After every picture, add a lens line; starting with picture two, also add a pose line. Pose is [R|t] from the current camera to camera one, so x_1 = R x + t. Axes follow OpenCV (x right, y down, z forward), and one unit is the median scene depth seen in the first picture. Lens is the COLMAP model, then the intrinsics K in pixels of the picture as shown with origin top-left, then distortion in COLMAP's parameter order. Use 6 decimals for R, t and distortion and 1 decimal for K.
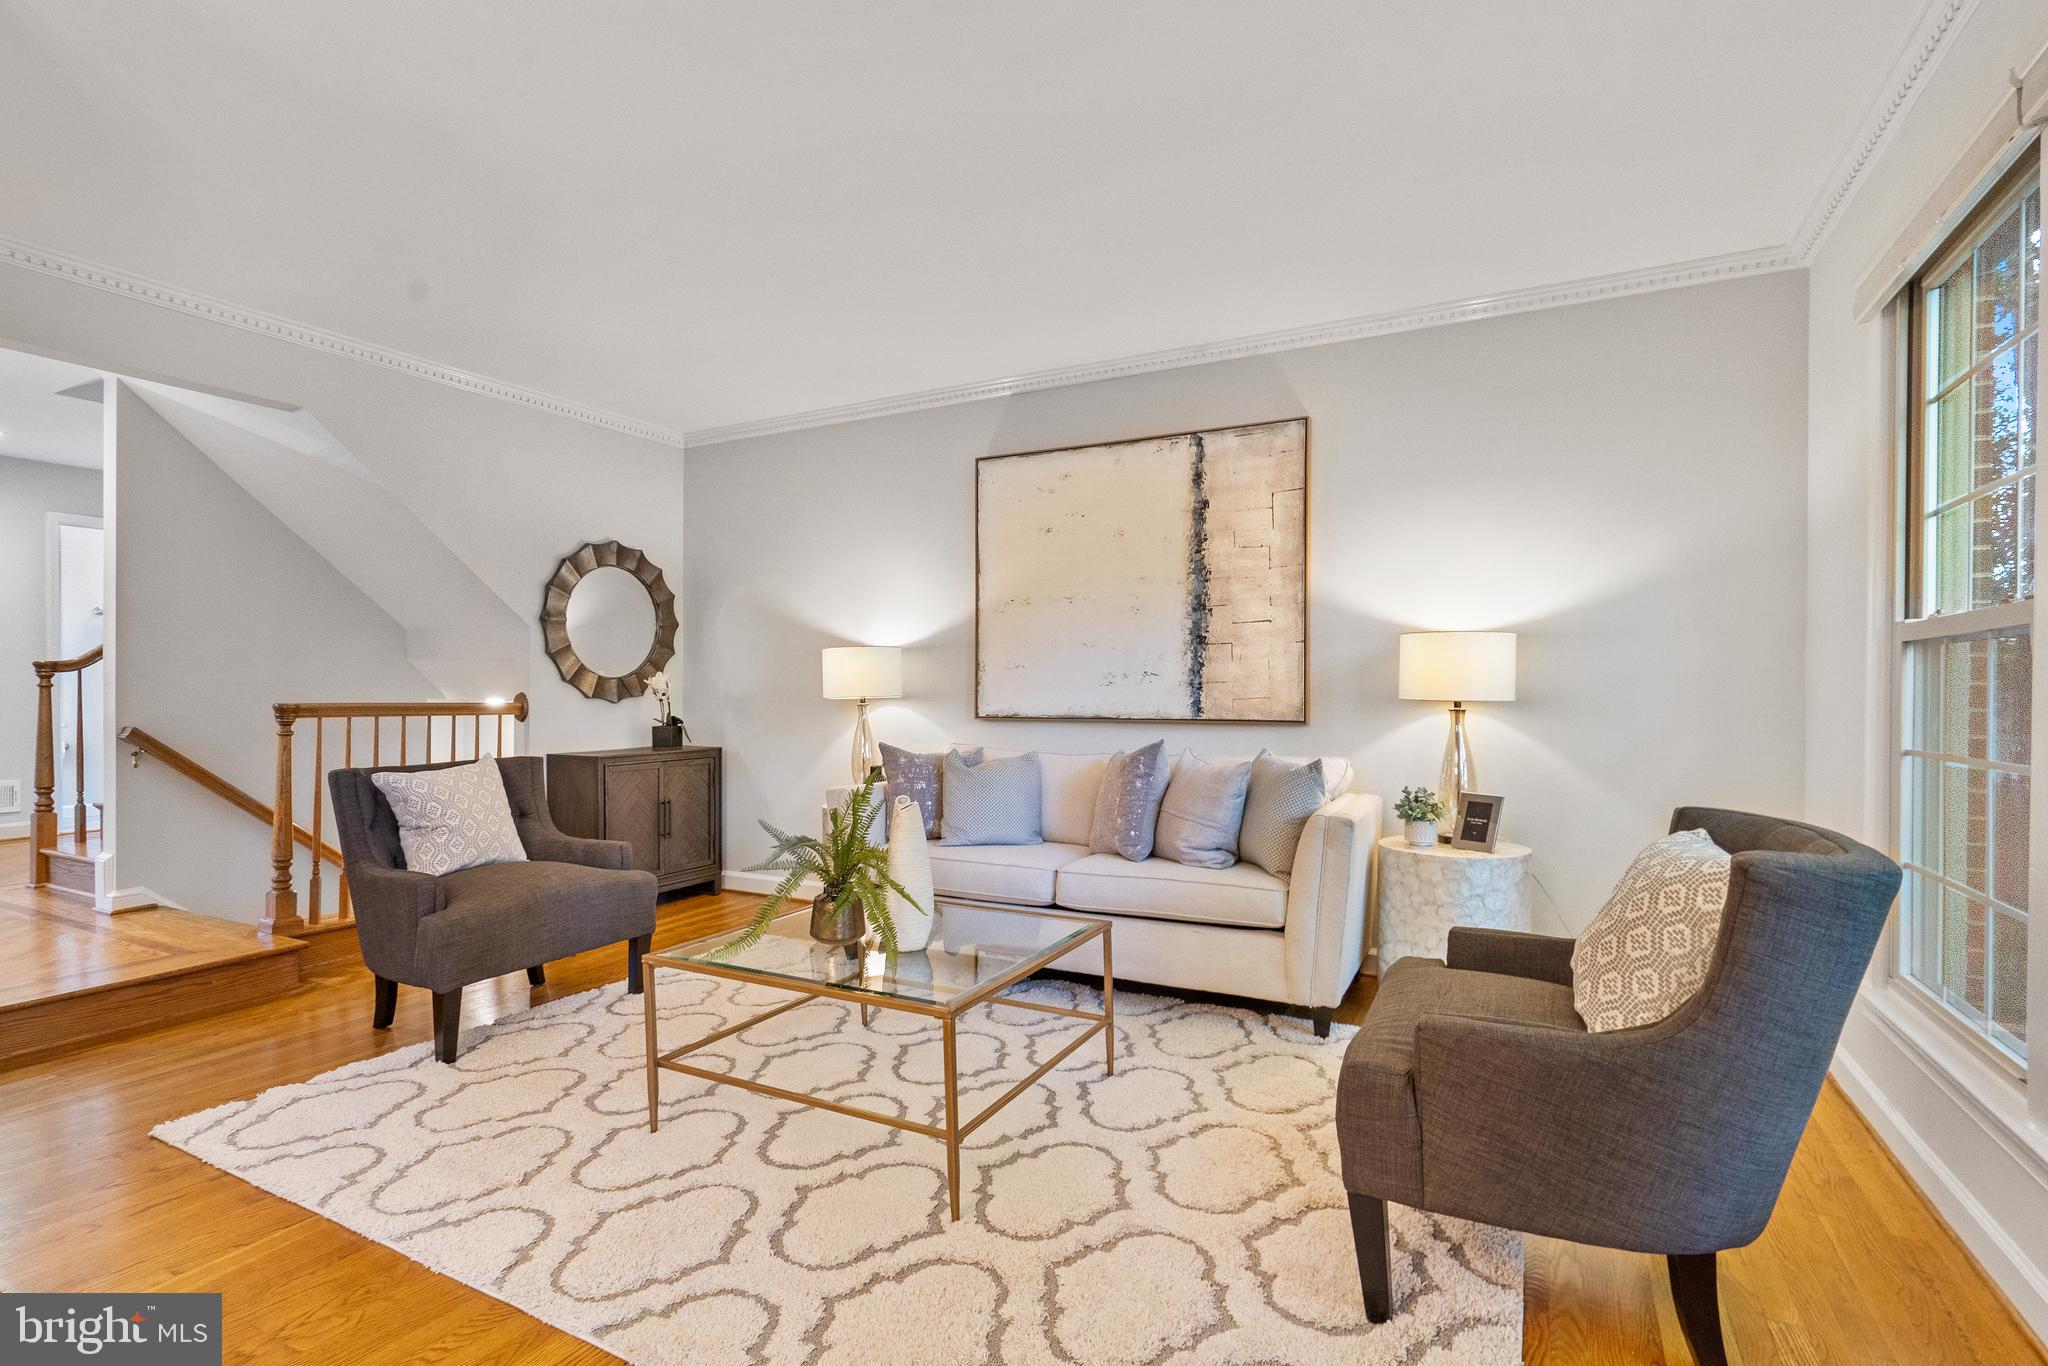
lens RADIAL K [[966.0, 0, 997.2], [0, 966.0, 700.3], [0, 0, 1]] dist [-0.003339, 0.001789]
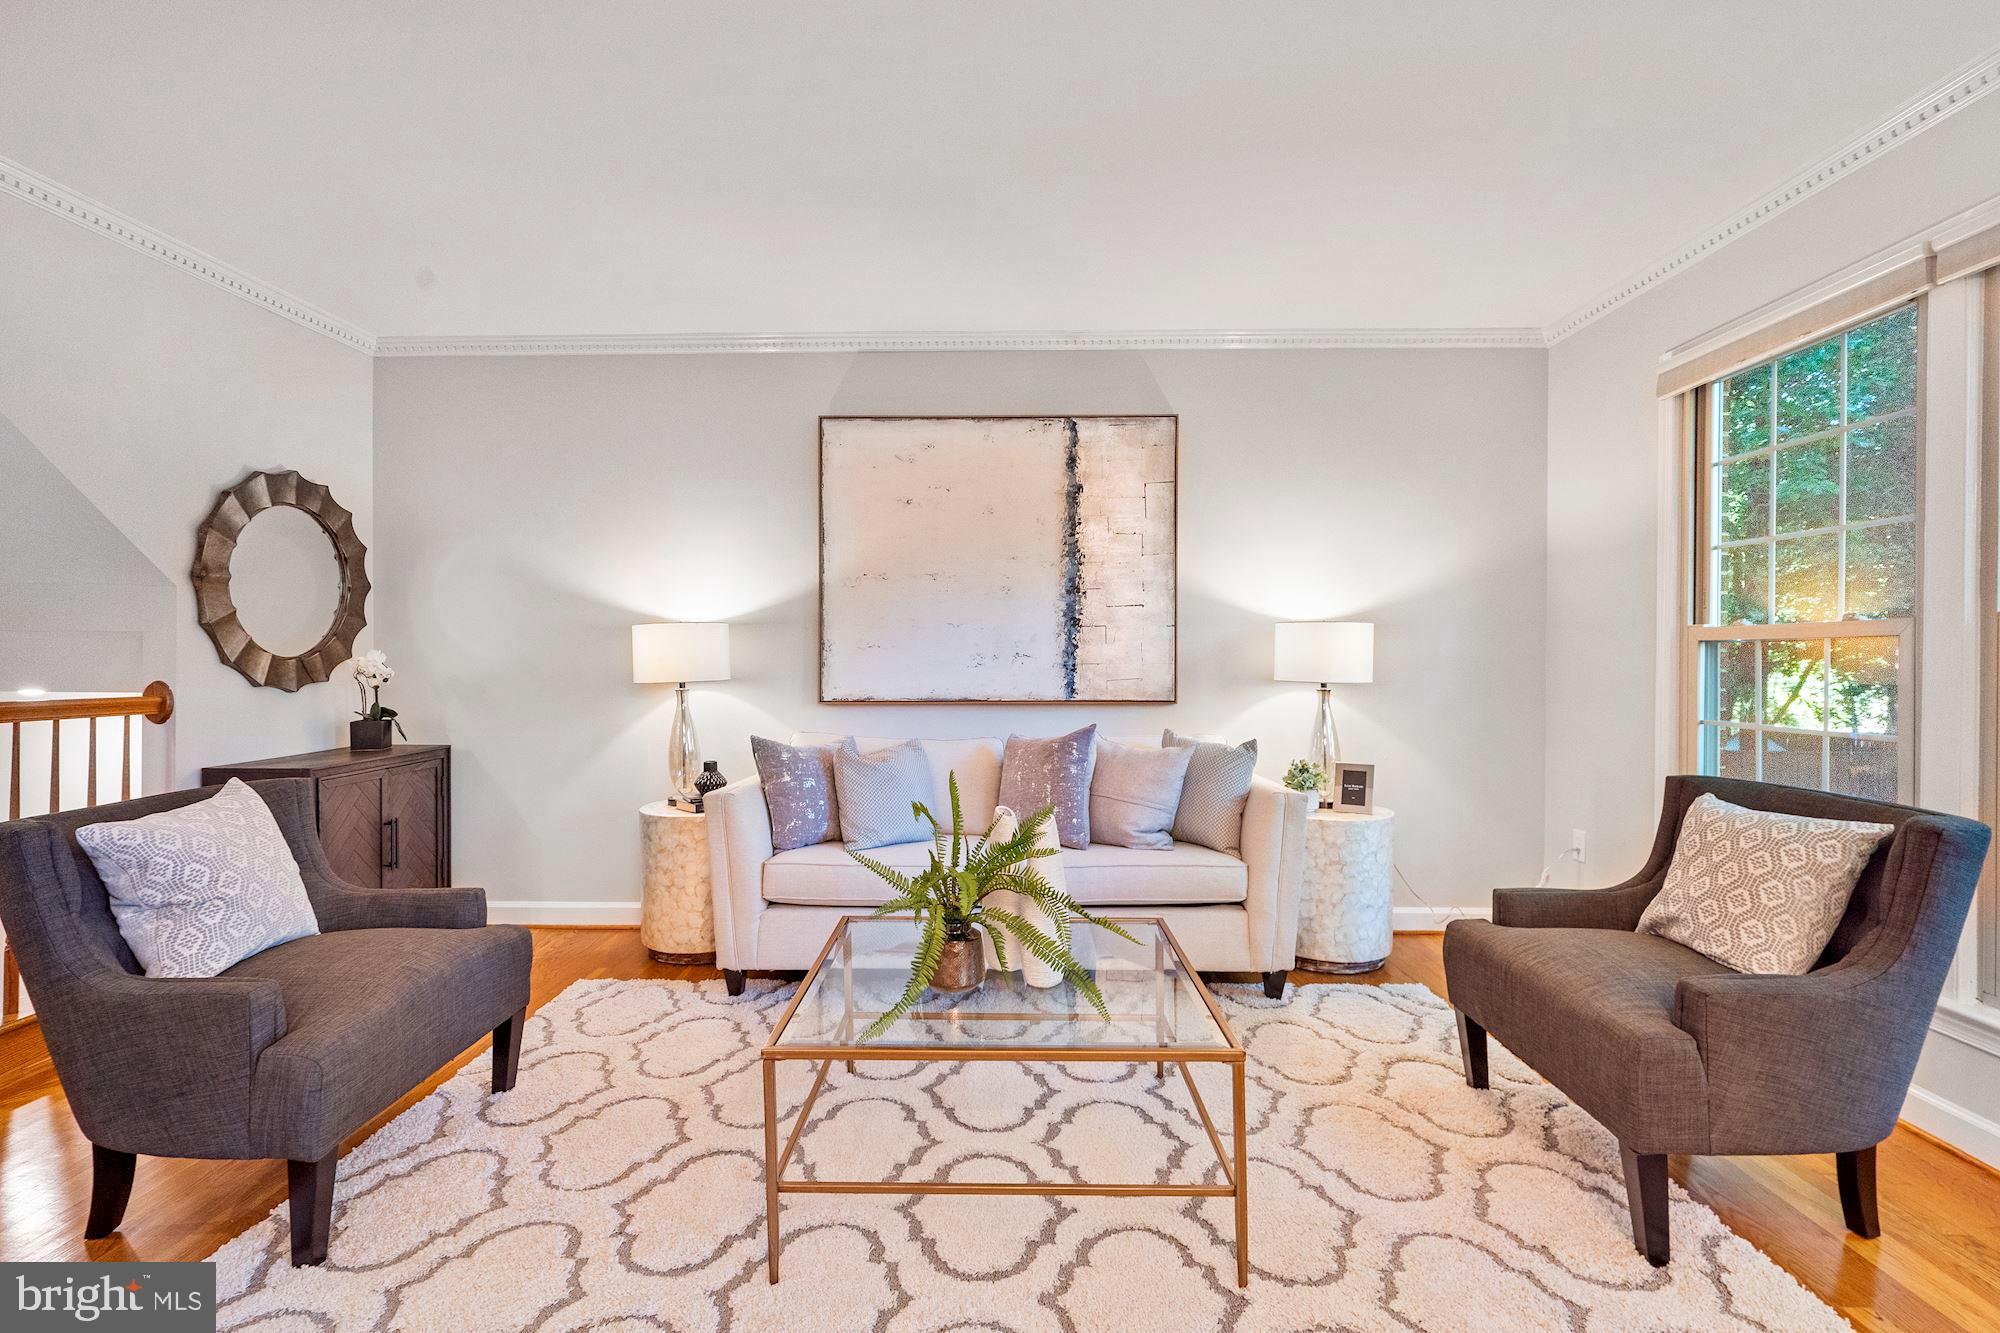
lens RADIAL K [[943.4, 0, 988.7], [0, 943.4, 663.5], [0, 0, 1]] dist [-0.003339, 0.001789]
pose [[0.892109, -0.006303, 0.451776, -0.318576], [0.006398, 0.999979, 0.001317, -0.020972], [-0.451775, 0.001715, 0.892130, 0.157978]]
